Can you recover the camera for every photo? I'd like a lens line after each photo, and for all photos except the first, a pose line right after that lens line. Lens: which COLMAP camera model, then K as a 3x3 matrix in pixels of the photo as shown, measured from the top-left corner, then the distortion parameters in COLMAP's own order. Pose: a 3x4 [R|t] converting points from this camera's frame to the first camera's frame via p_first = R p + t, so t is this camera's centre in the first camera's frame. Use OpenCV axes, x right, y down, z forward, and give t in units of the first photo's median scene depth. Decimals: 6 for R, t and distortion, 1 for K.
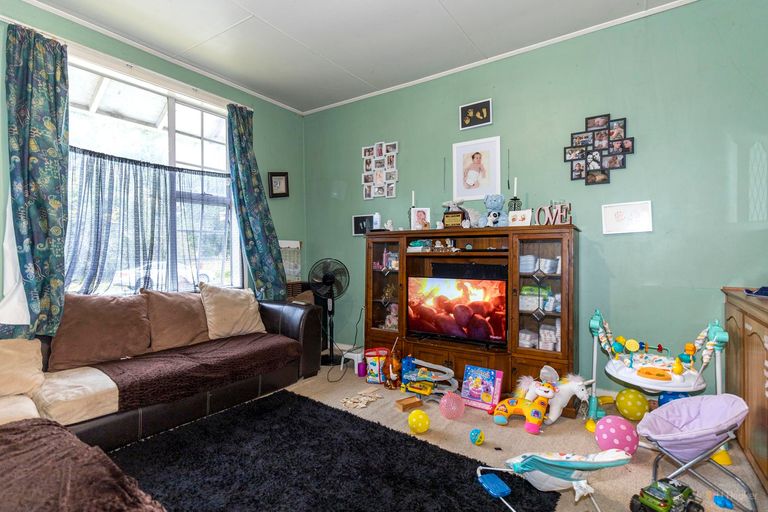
lens RADIAL K [[371.2, 0, 384.0], [0, 371.2, 269.0], [0, 0, 1]] dist [0.001221, -0.000273]
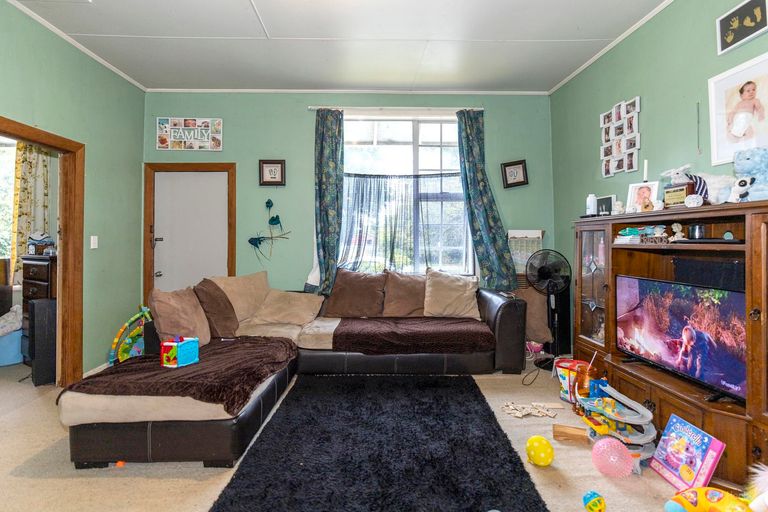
lens RADIAL K [[380.8, 0, 383.0], [0, 380.8, 247.6], [0, 0, 1]] dist [0.000528, -0.000315]
pose [[0.595464, 0.015038, -0.803241, 0.415263], [-0.035893, 0.999324, -0.007900, -0.013711], [0.802580, 0.033535, 0.595601, 0.154896]]
